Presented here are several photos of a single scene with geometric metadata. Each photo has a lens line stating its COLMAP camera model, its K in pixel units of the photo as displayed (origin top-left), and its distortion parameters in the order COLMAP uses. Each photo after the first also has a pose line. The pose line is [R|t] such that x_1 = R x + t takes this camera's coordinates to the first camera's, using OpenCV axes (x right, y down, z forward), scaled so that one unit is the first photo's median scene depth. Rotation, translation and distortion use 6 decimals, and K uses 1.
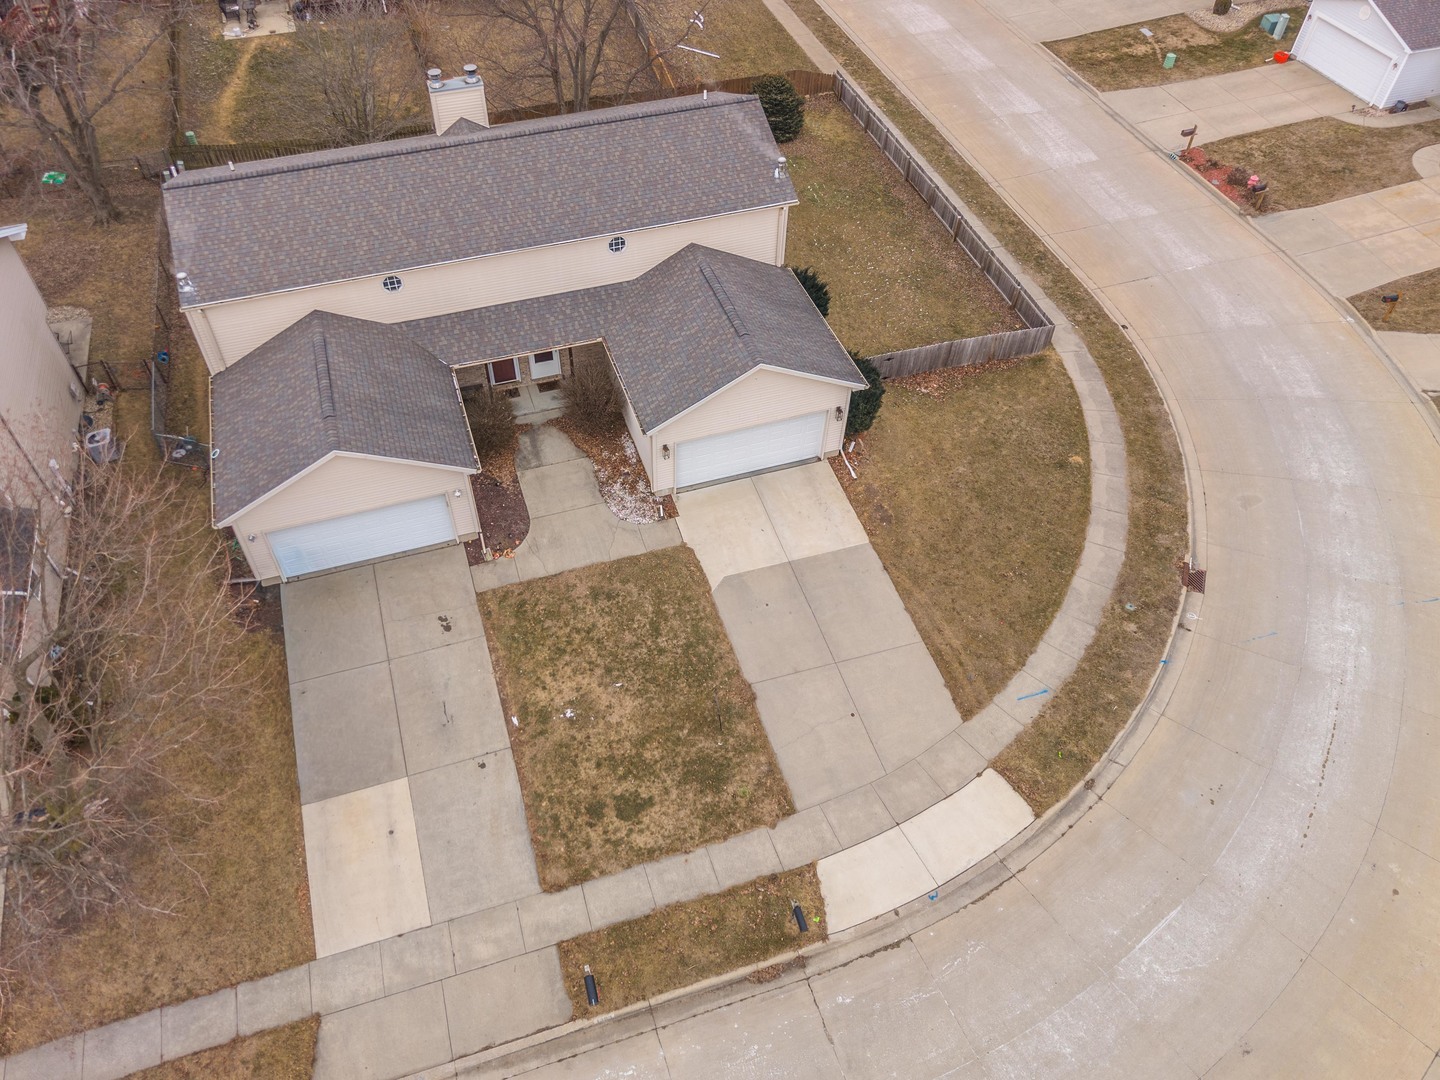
lens RADIAL K [[1038.7, 0, 679.3], [0, 1038.7, 507.8], [0, 0, 1]] dist [0.027009, -0.033069]
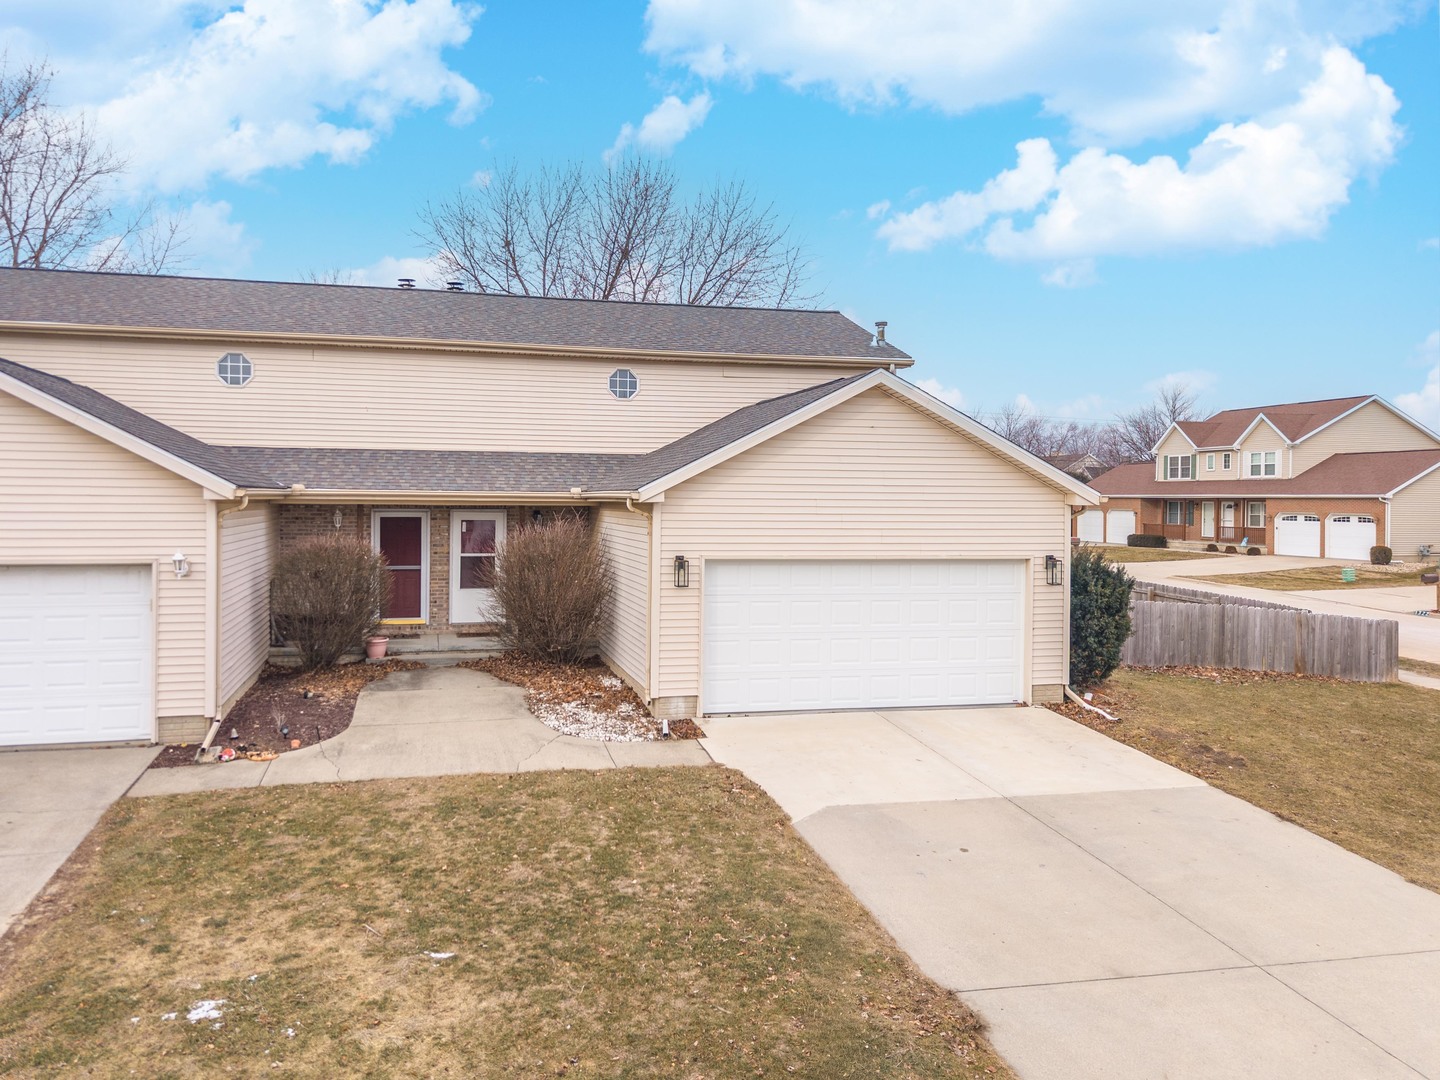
lens RADIAL K [[1038.7, 0, 675.3], [0, 1038.7, 497.4], [0, 0, 1]] dist [0.027009, -0.033069]
pose [[0.997487, 0.011253, -0.069953, 0.016349], [-0.059075, 0.677191, -0.733432, 0.266481], [0.039118, 0.735721, 0.676154, 0.699913]]
